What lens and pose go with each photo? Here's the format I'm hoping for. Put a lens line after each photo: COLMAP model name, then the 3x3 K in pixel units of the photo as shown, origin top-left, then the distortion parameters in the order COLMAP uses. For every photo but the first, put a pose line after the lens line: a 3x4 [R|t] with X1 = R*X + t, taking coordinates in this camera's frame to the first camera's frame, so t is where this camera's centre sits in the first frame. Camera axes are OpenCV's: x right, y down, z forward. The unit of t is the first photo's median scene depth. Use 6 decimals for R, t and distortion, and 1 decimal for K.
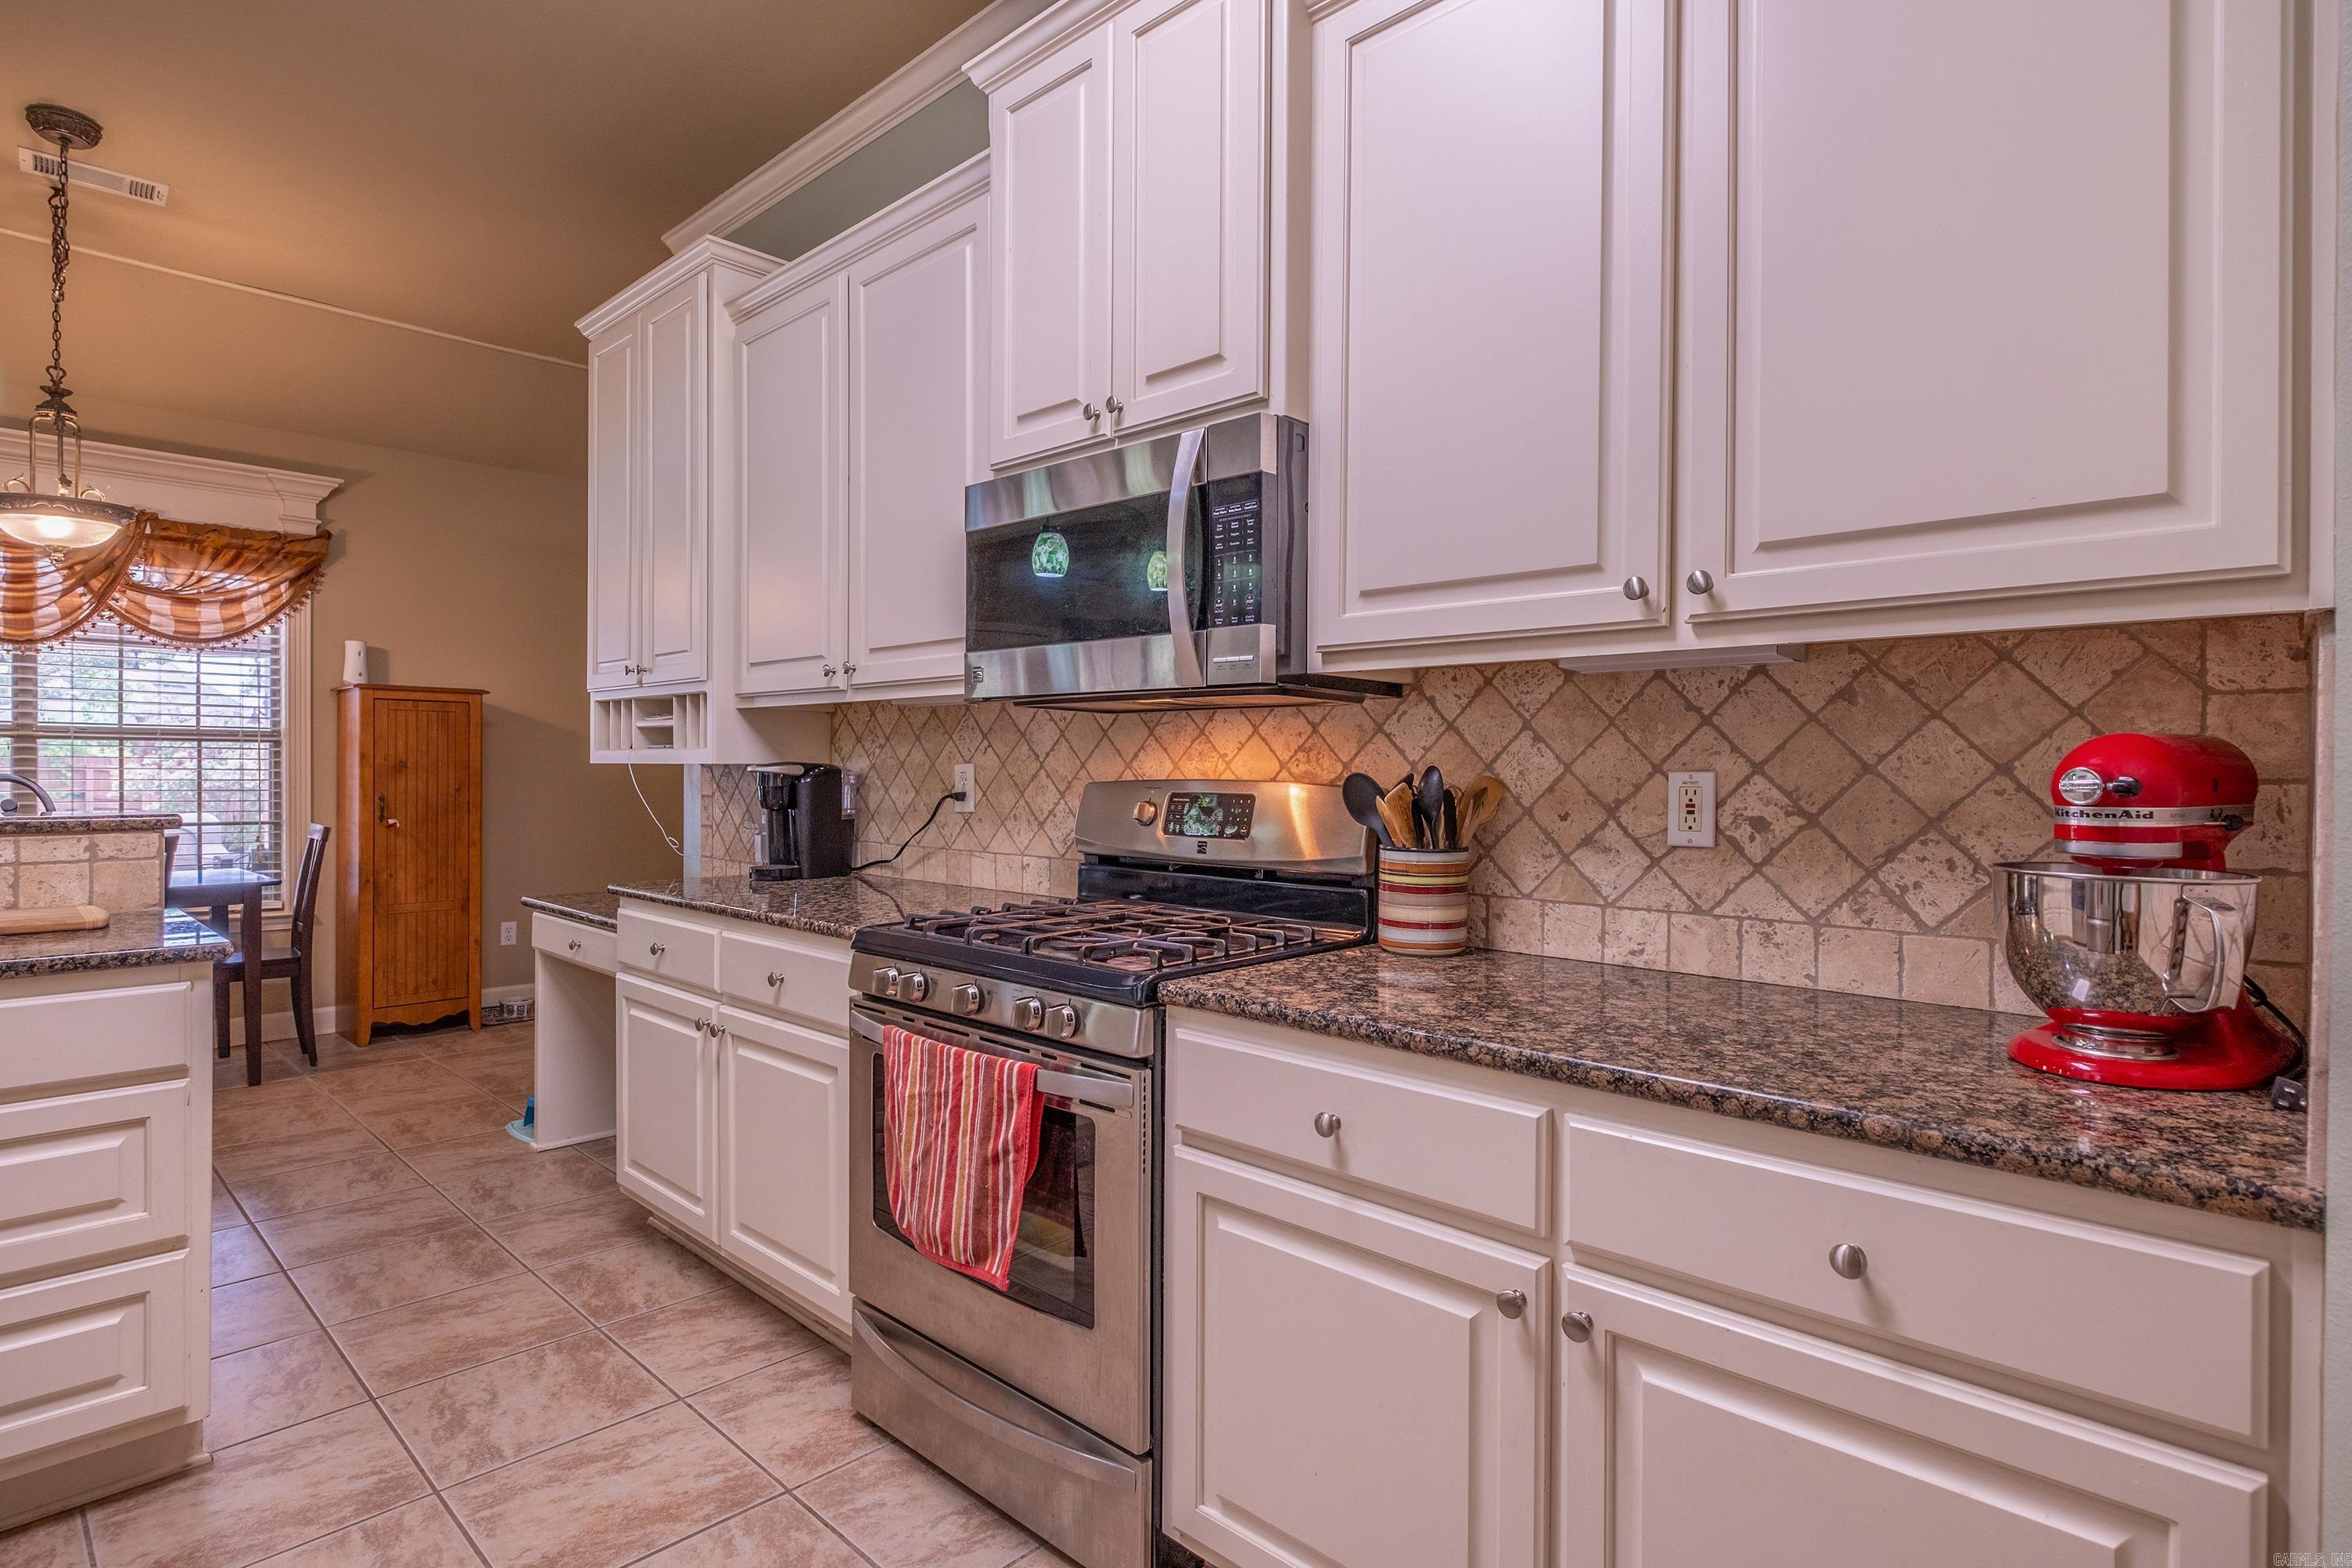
lens RADIAL K [[1182.2, 0, 1169.2], [0, 1182.2, 772.9], [0, 0, 1]] dist [0.002985, -0.002518]
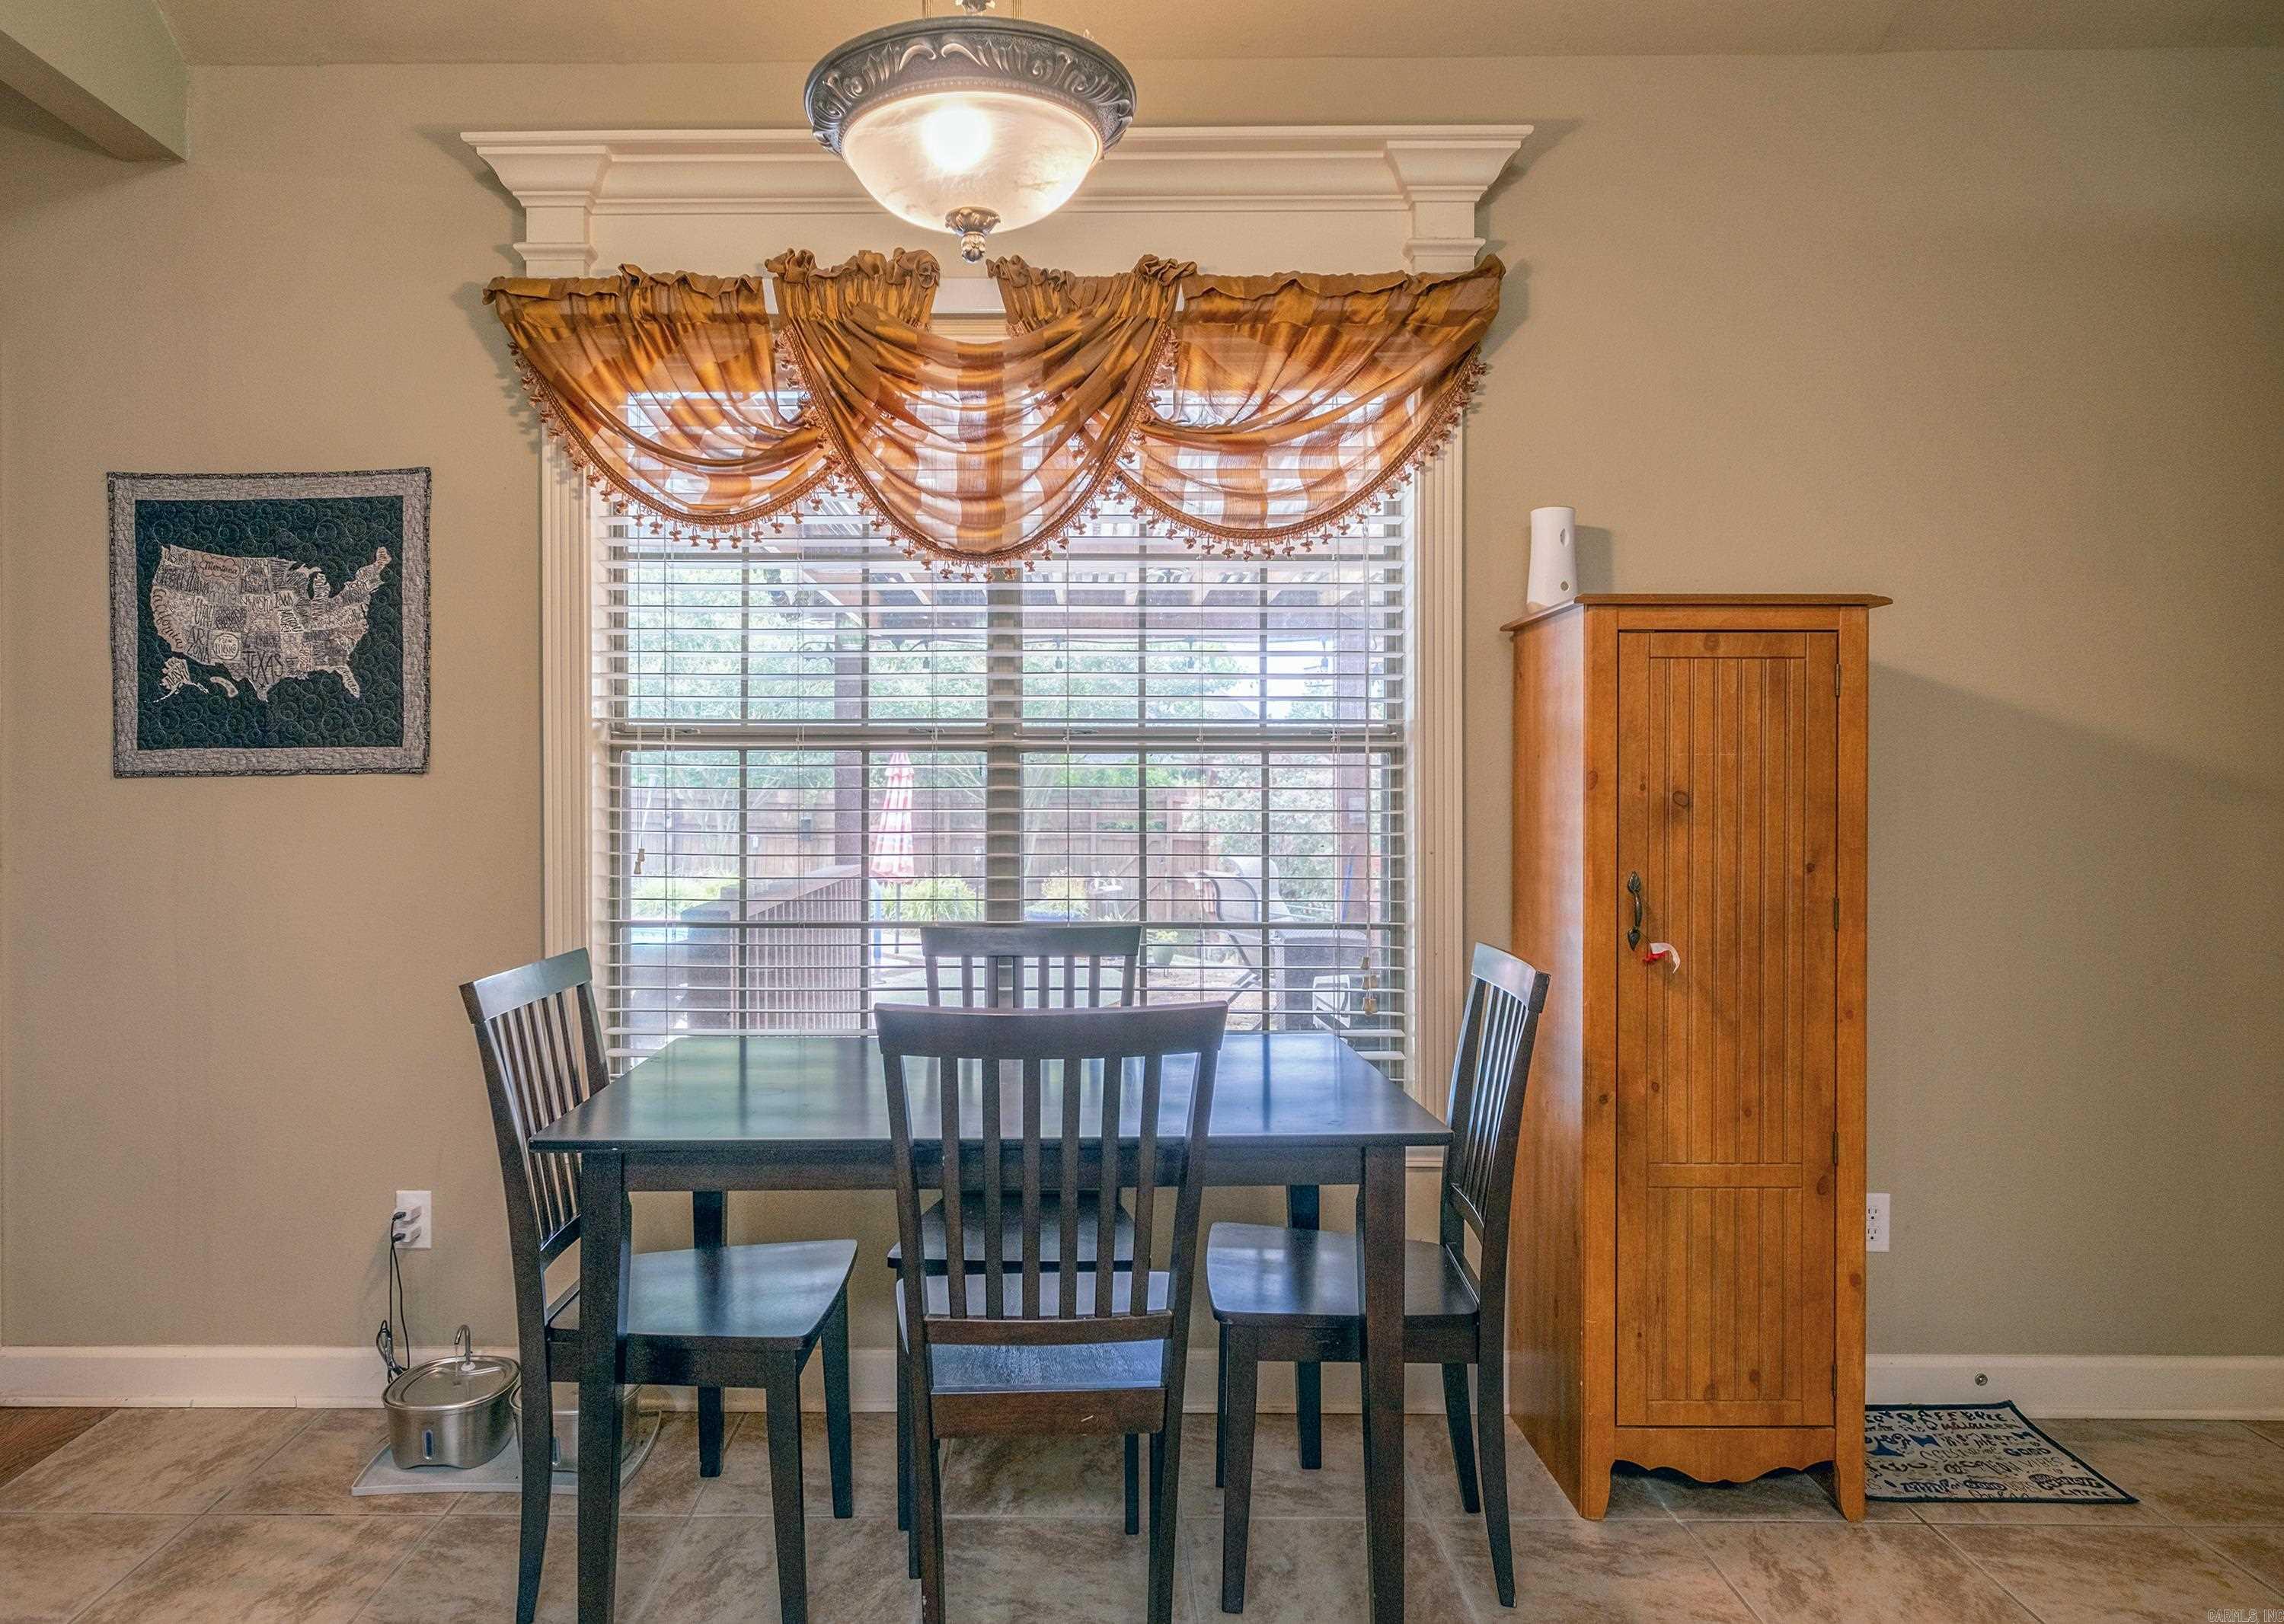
lens RADIAL K [[1454.3, 0, 1055.7], [0, 1454.3, 791.1], [0, 0, 1]] dist [0.008432, 0.000576]
pose [[0.674869, -0.004484, -0.737924, -0.460546], [0.000129, 0.999982, -0.005958, -0.007557], [0.737938, 0.003926, 0.674857, 0.561924]]
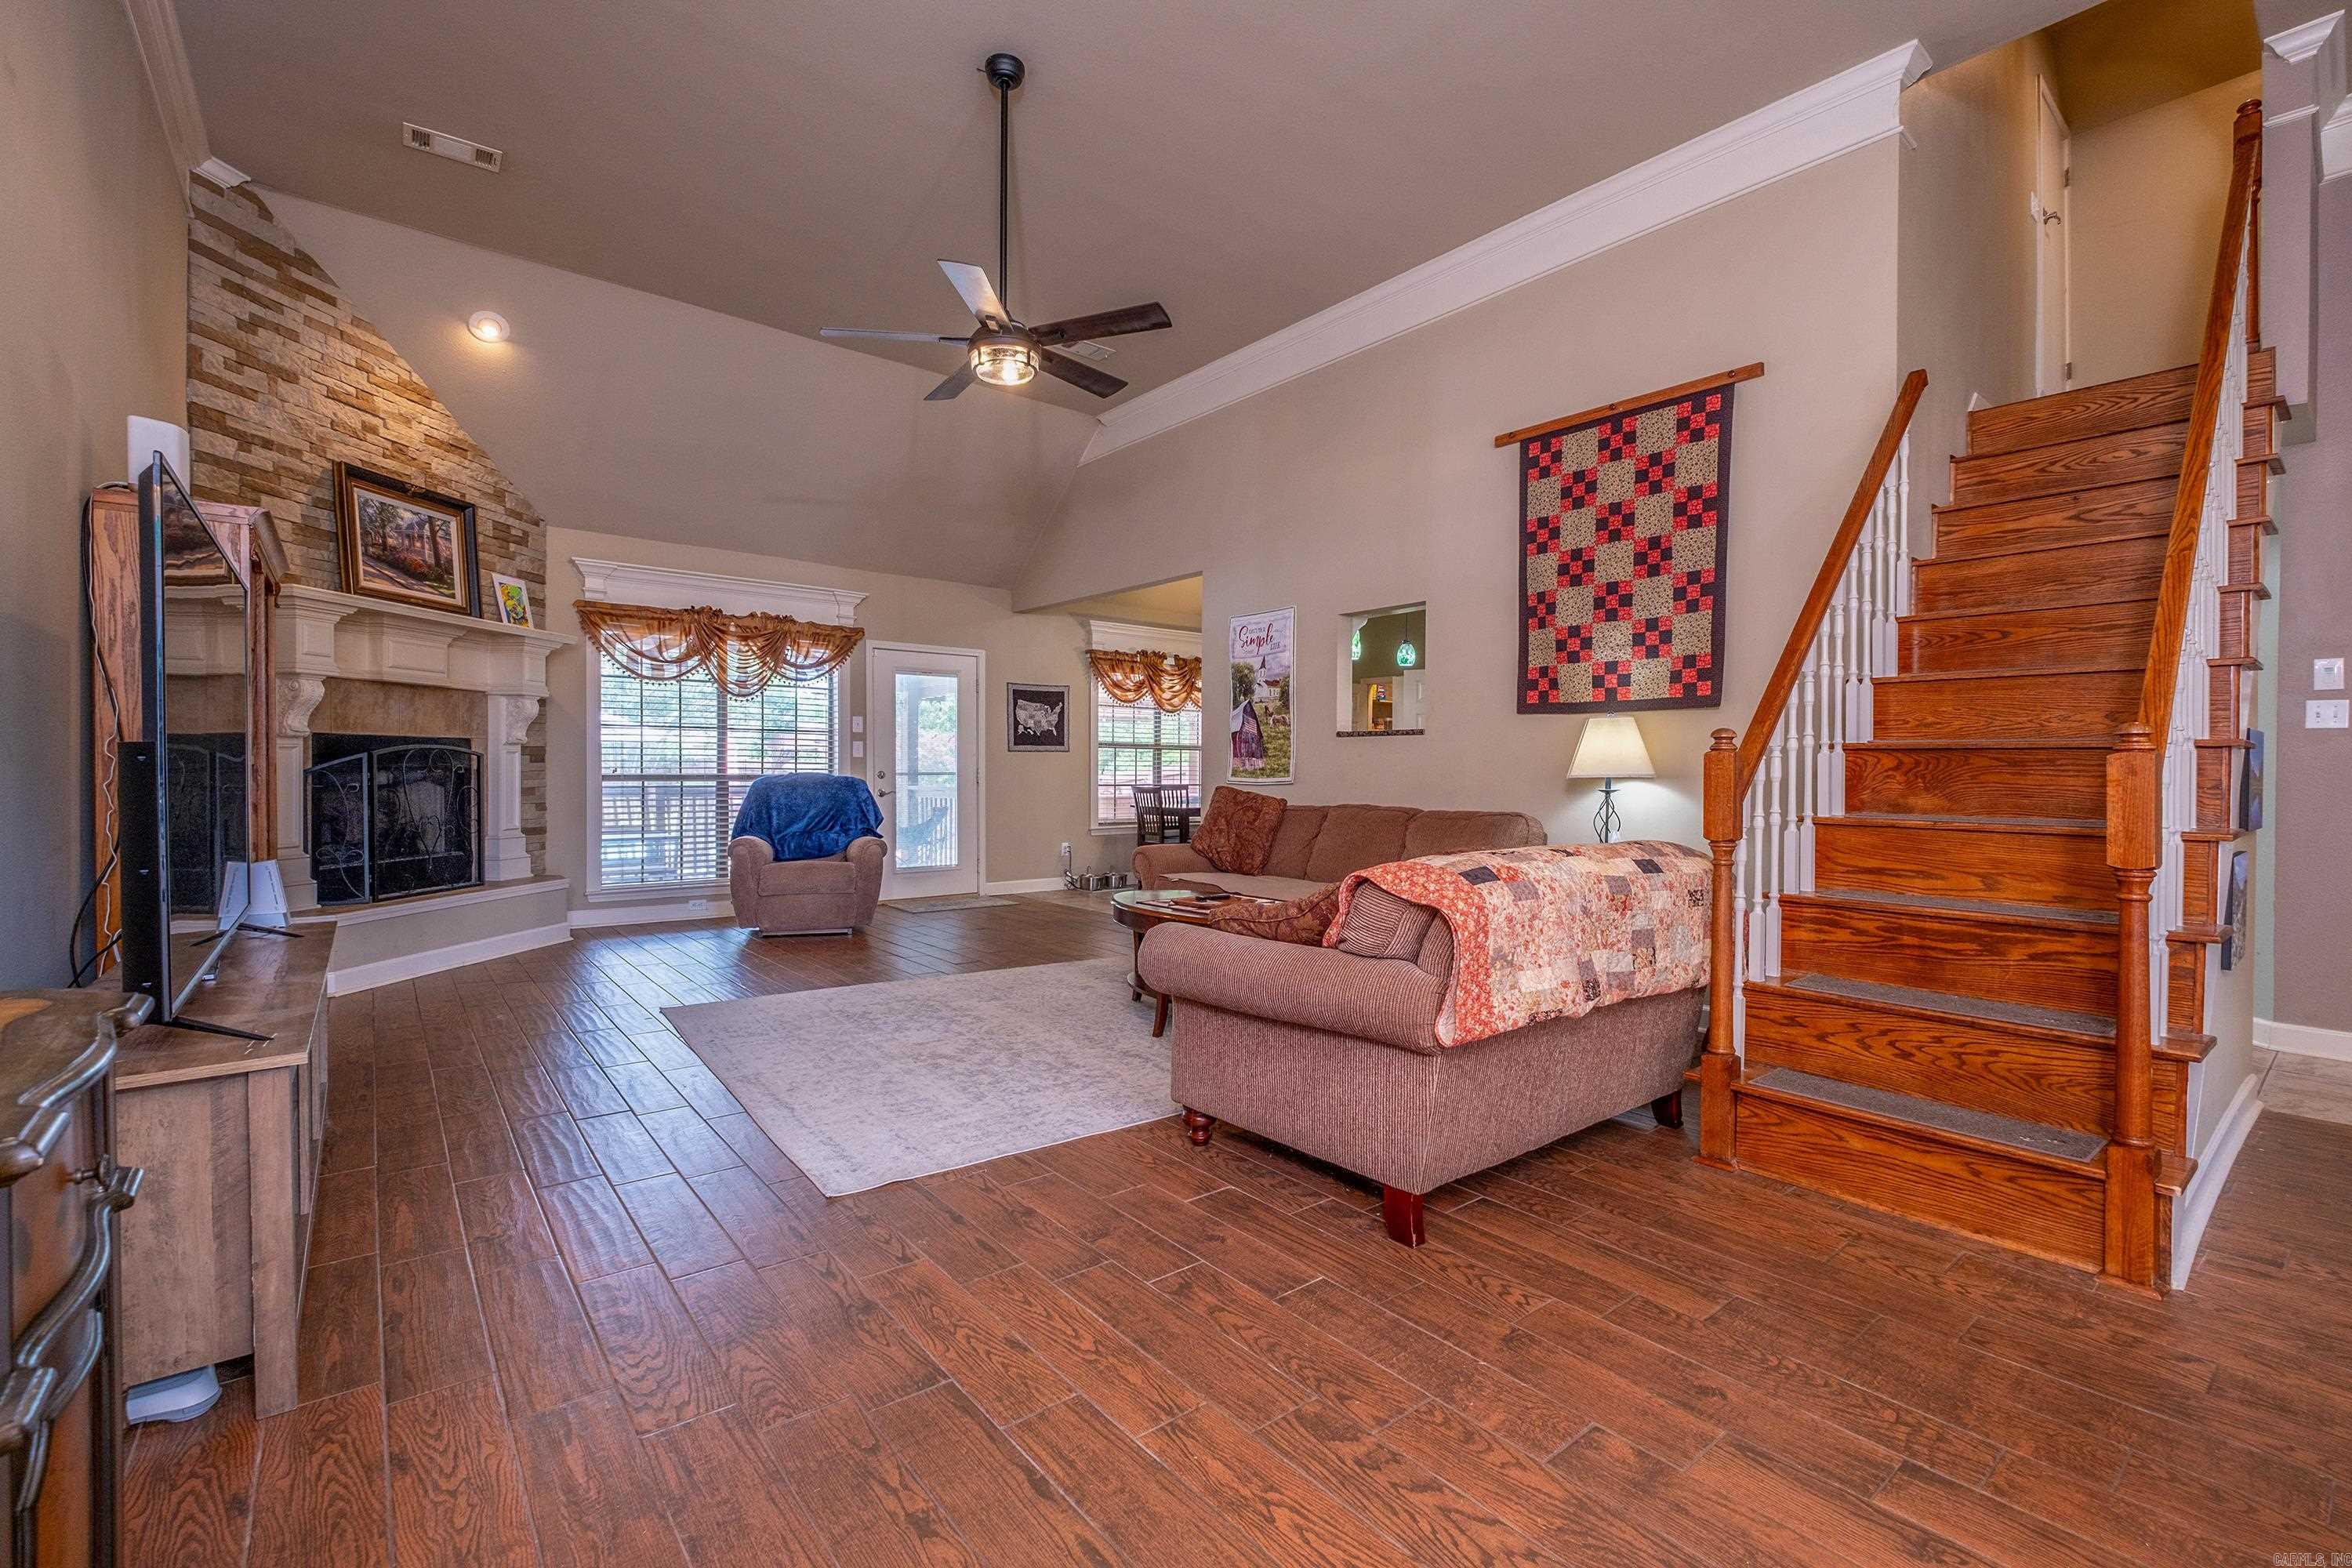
lens RADIAL K [[1015.9, 0, 1179.0], [0, 1015.9, 779.7], [0, 0, 1]] dist [-0.002109, -0.002009]
pose [[0.992951, 0.004355, -0.118444, -0.641395], [-0.003761, 0.999979, 0.005245, 0.022395], [0.118465, -0.004762, 0.992947, -1.097089]]
